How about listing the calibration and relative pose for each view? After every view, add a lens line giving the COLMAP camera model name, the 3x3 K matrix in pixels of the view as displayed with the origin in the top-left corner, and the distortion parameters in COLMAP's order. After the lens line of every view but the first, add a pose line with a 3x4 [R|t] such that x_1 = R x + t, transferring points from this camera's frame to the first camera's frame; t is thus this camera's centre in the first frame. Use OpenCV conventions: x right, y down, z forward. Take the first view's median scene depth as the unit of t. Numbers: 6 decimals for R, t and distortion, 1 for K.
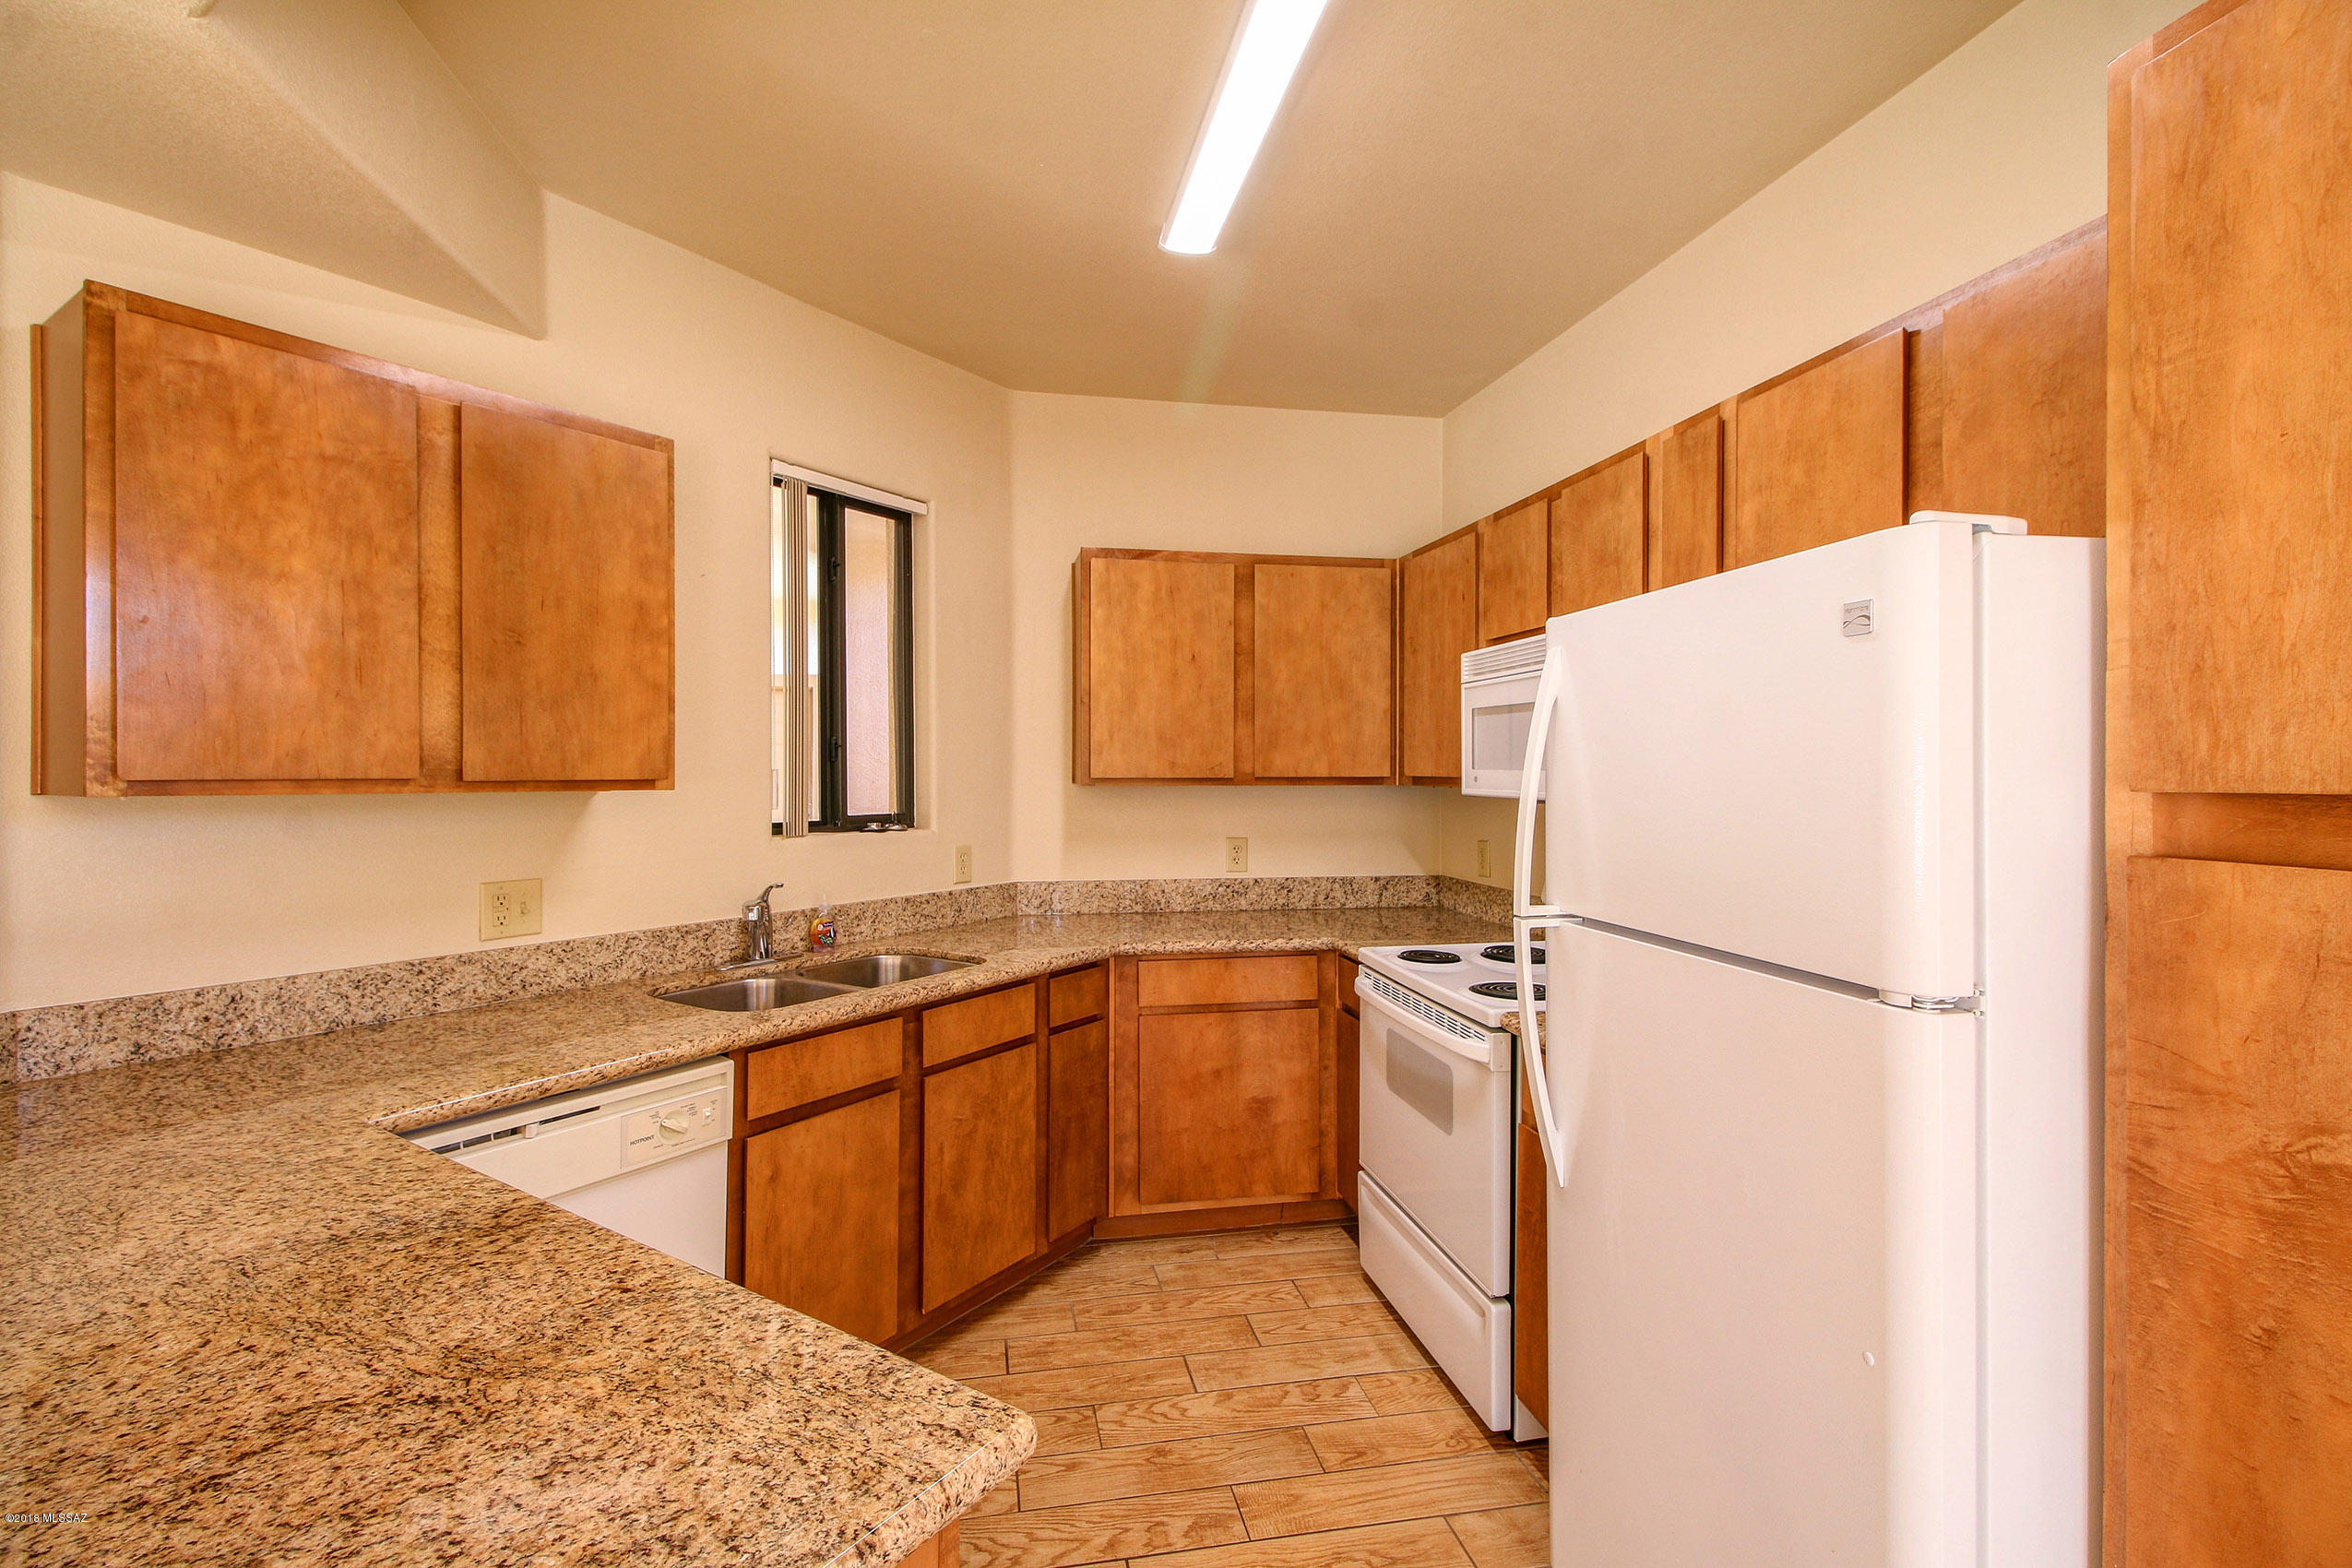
lens RADIAL K [[1074.2, 0, 1174.7], [0, 1074.2, 774.6], [0, 0, 1]] dist [0.026542, -0.014722]
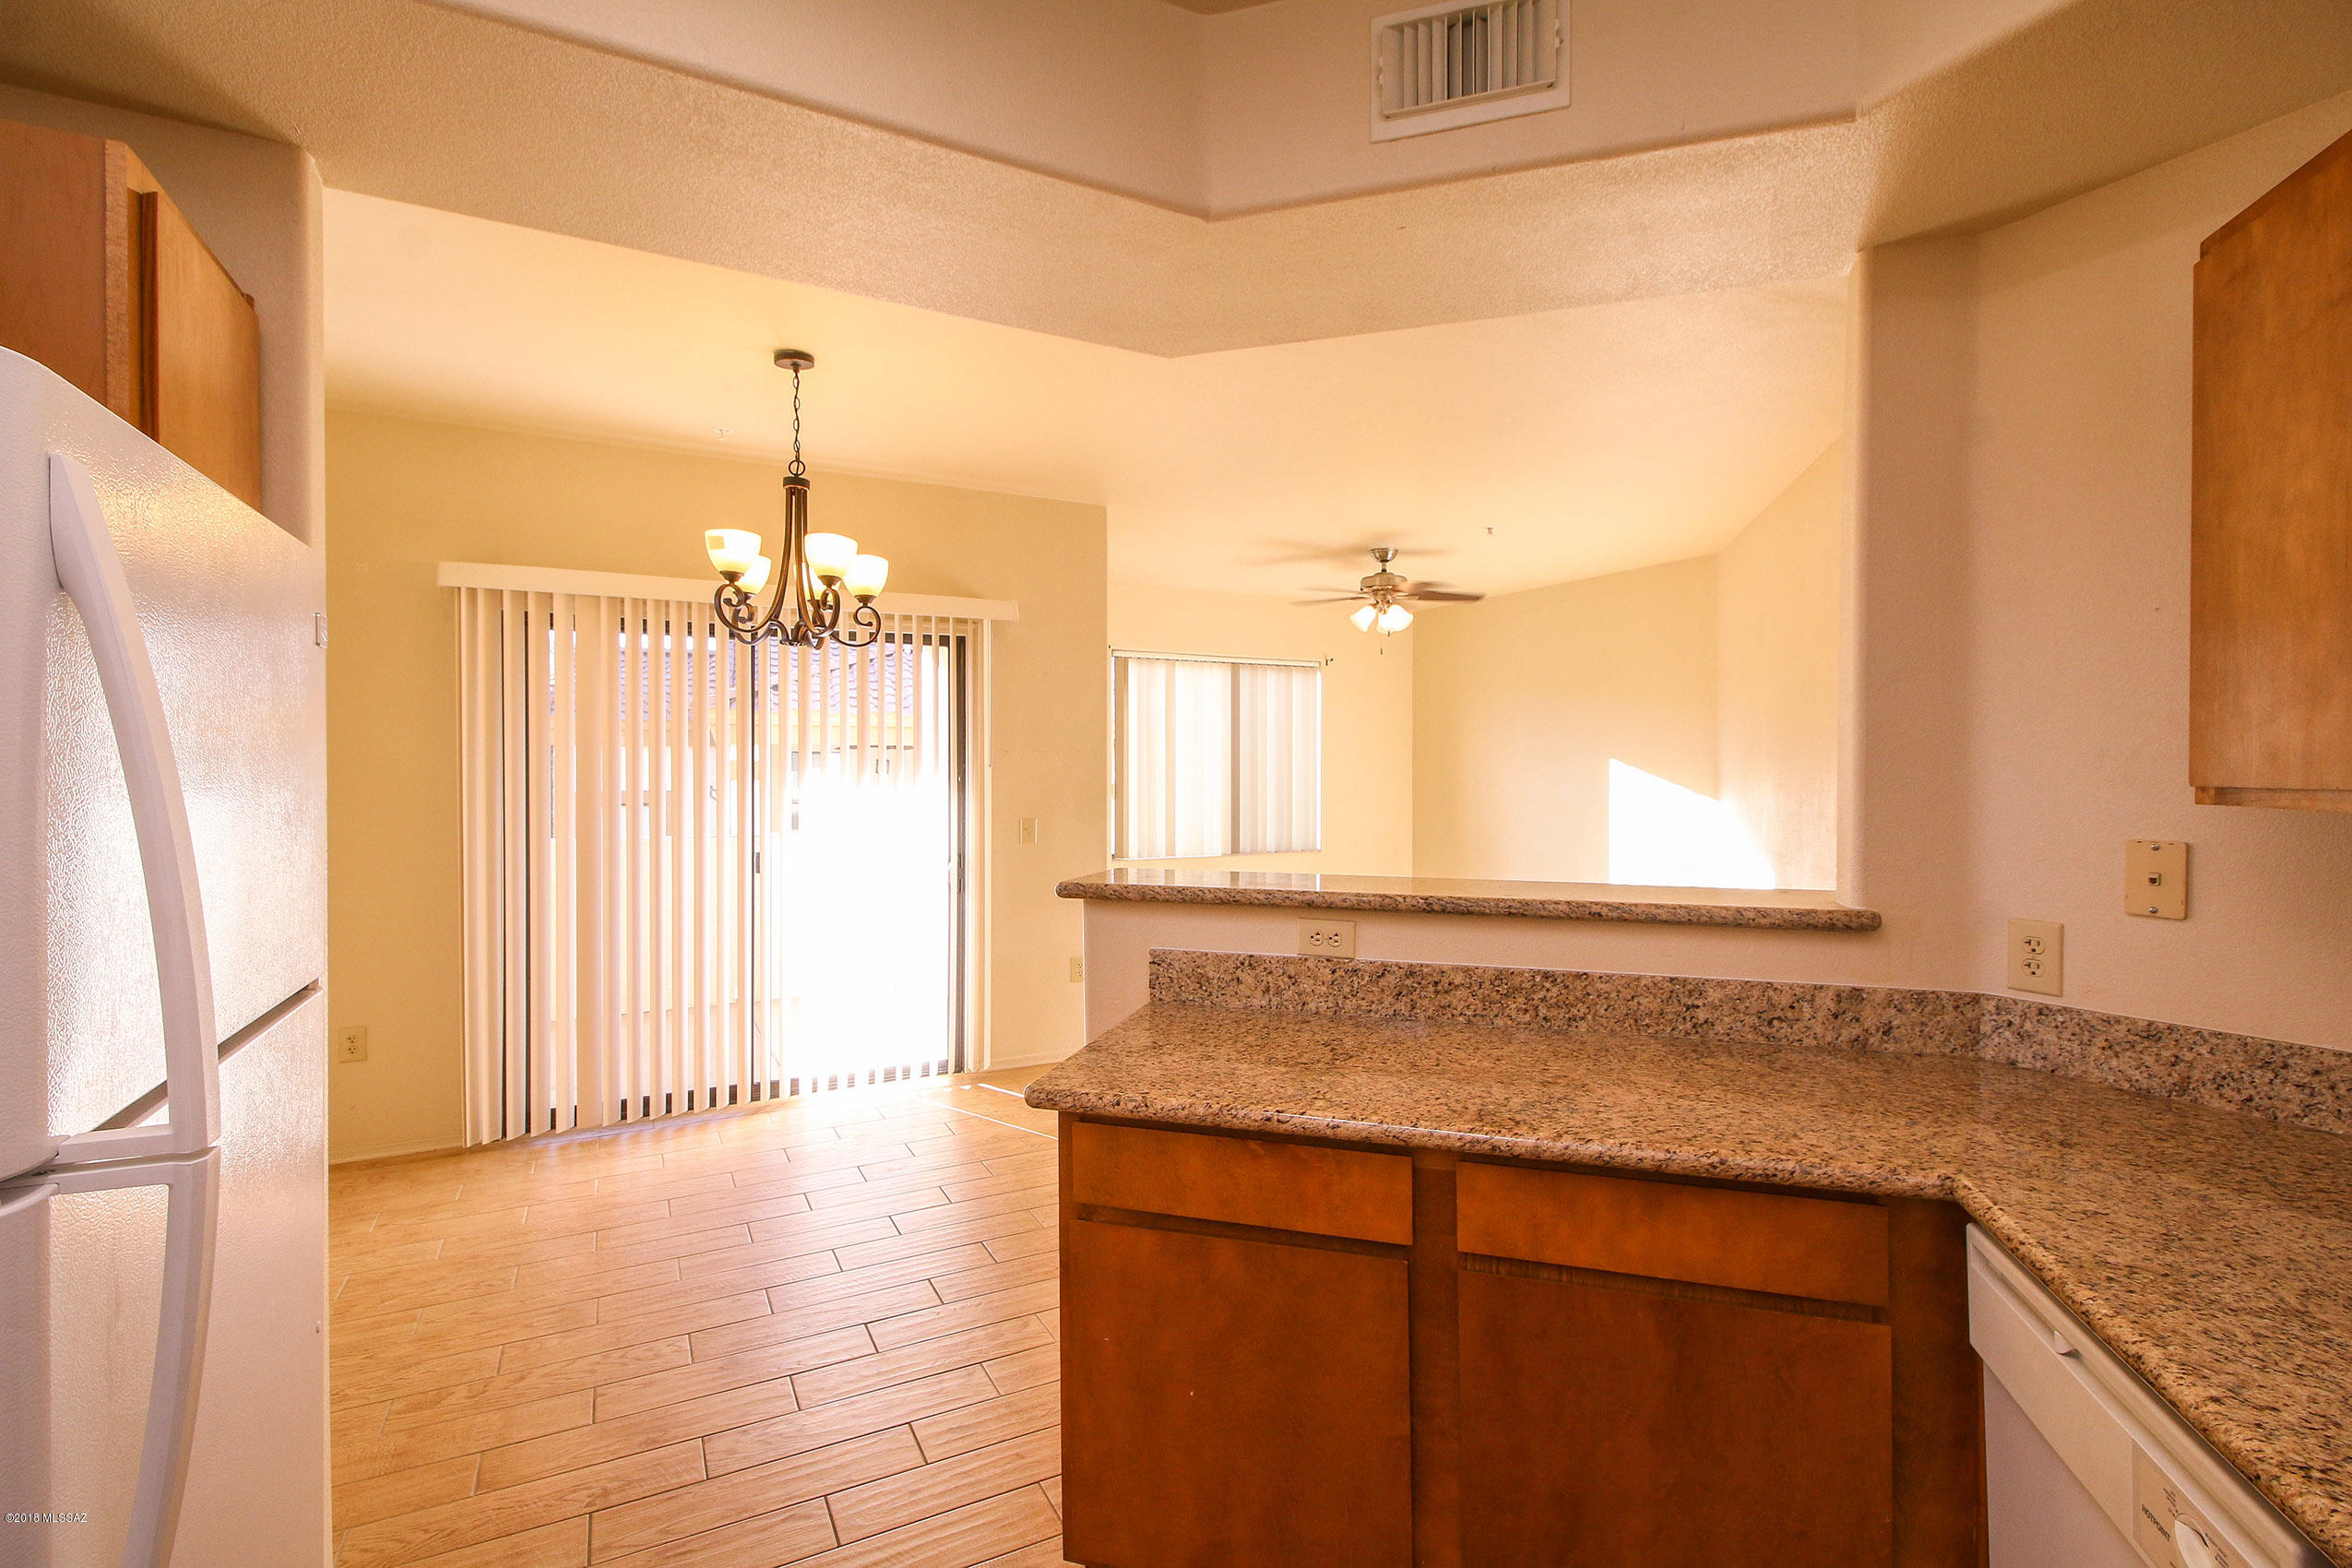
lens RADIAL K [[1046.5, 0, 1176.0], [0, 1046.5, 784.0], [0, 0, 1]] dist [0.075198, -0.013087]
pose [[-0.954247, 0.008084, -0.298912, 0.066259], [0.001580, 0.999757, 0.021992, -0.010975], [0.299017, 0.020514, -0.954027, 1.018316]]
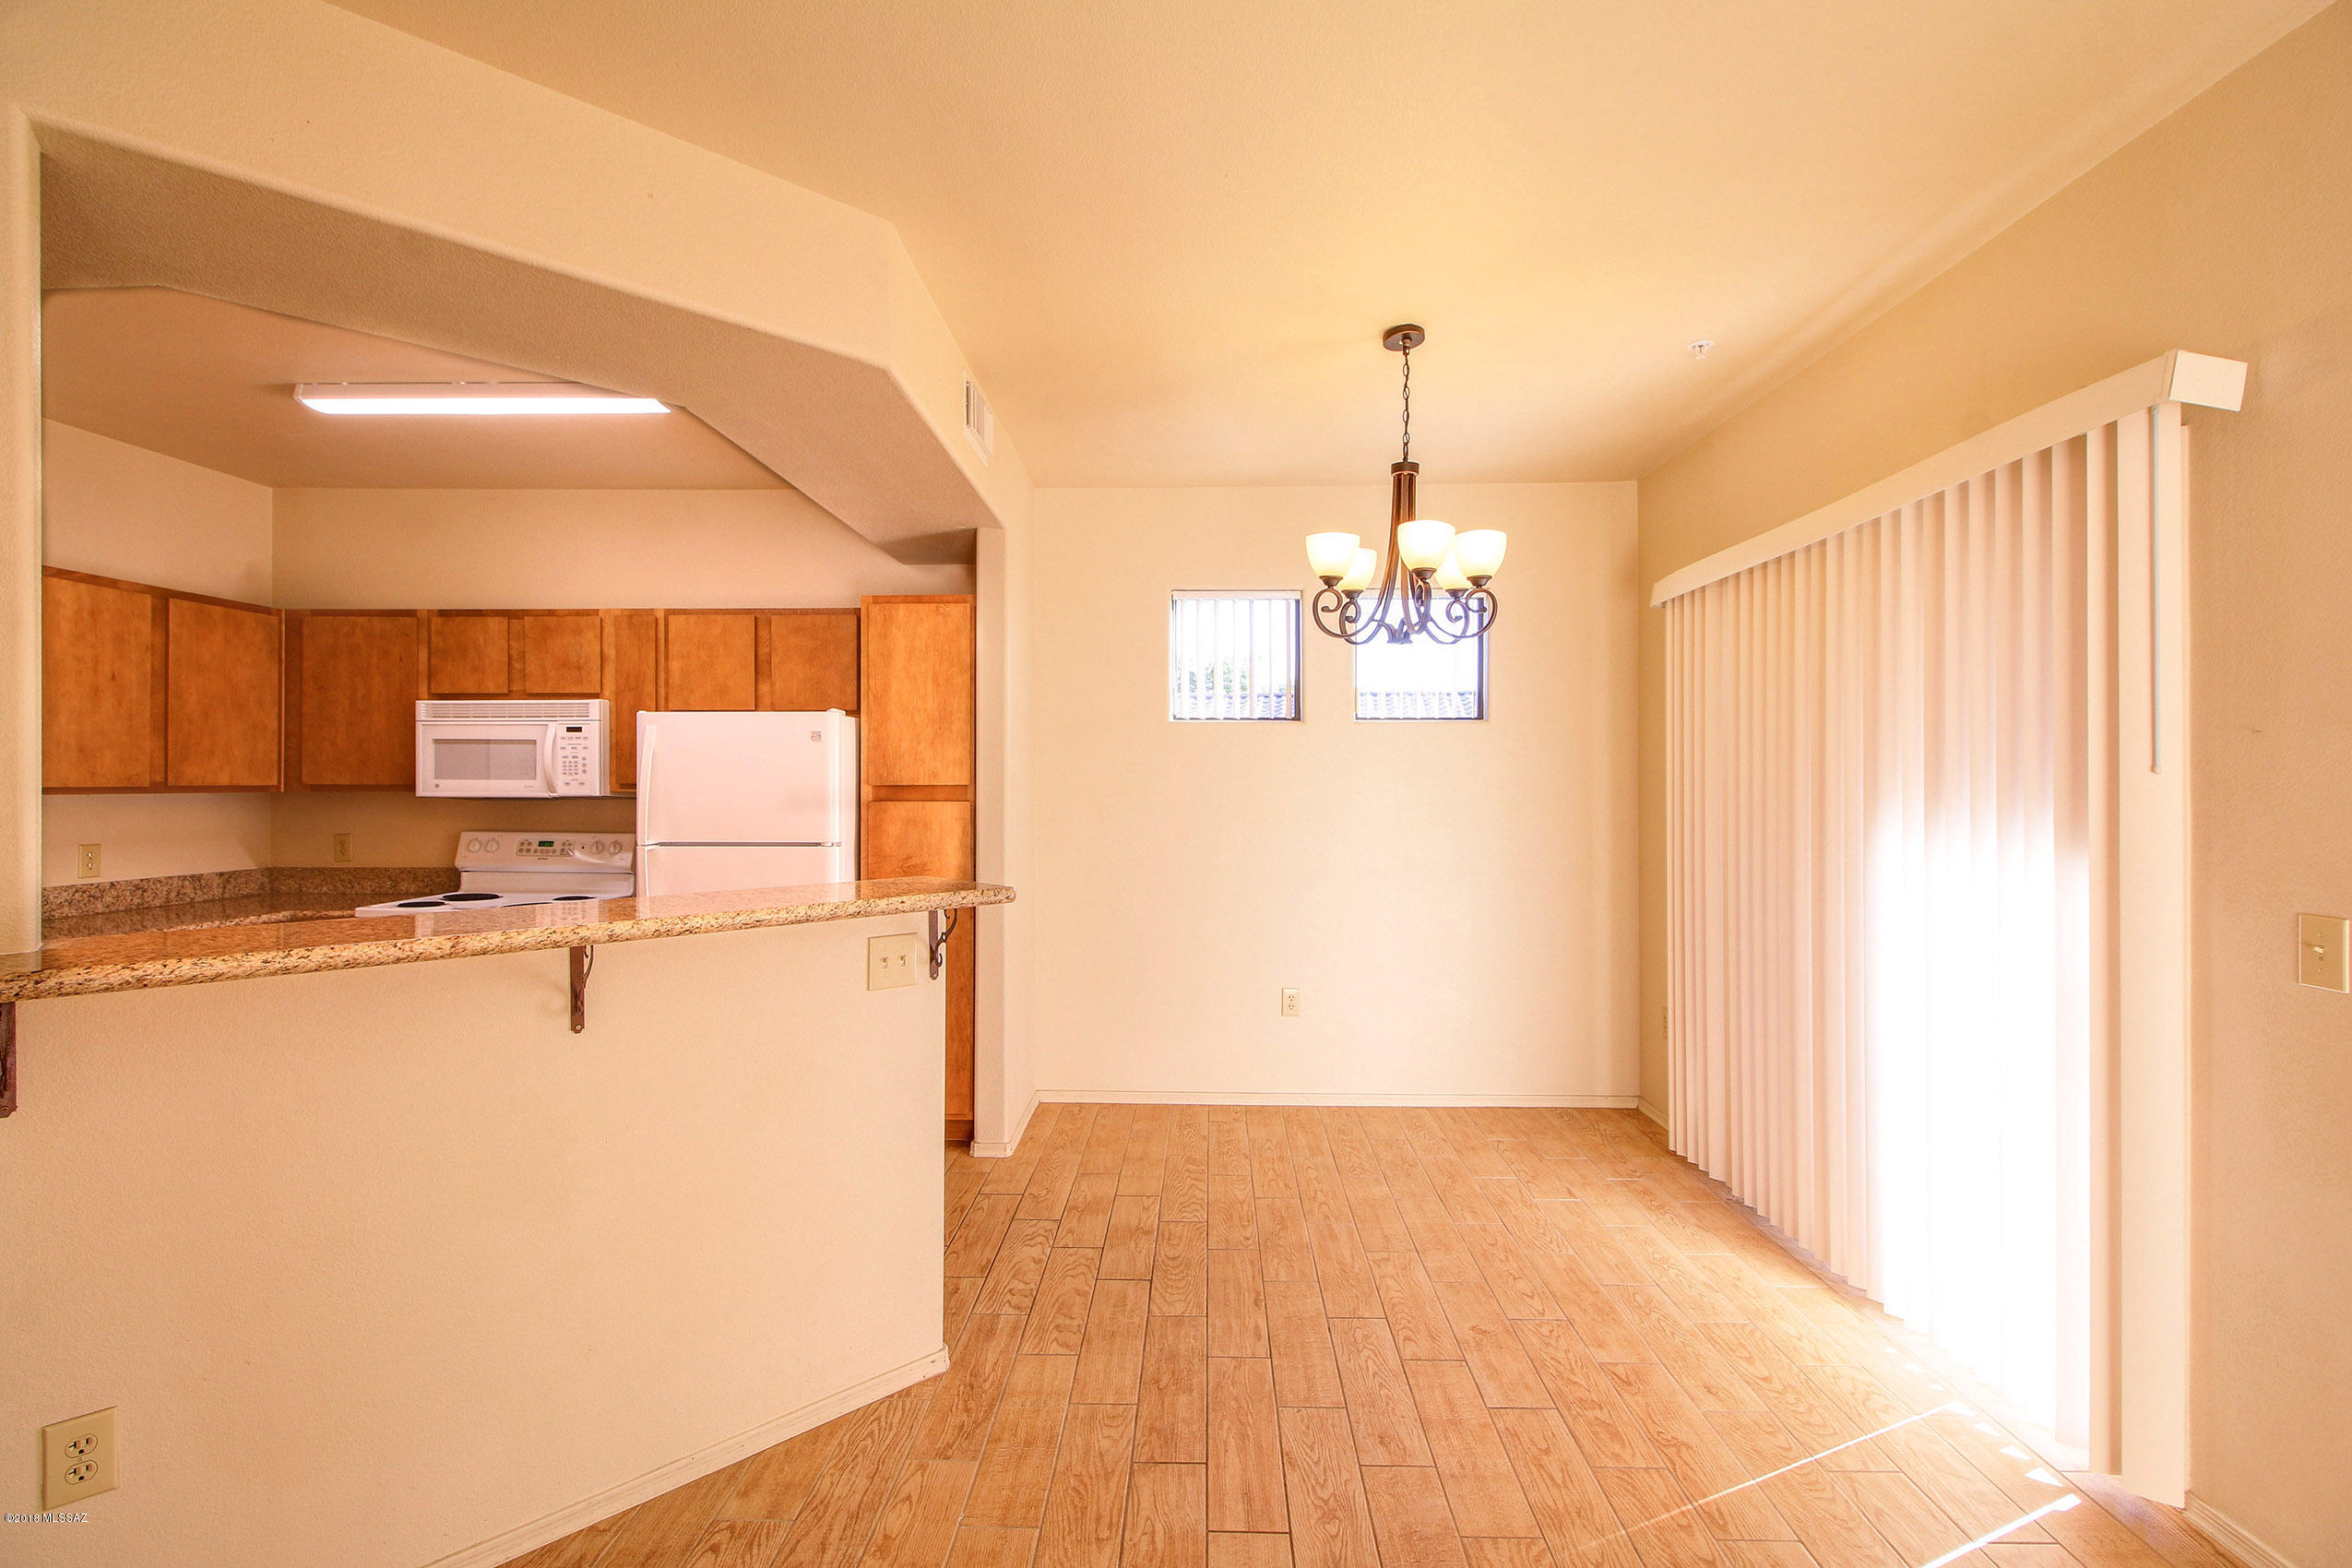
lens RADIAL K [[1074.2, 0, 1174.7], [0, 1074.2, 774.6], [0, 0, 1]] dist [0.026542, -0.014722]
pose [[0.218816, 0.004206, 0.975757, -1.150101], [0.004026, 0.999978, -0.005214, 0.000803], [-0.975758, 0.005069, 0.218795, -0.401740]]
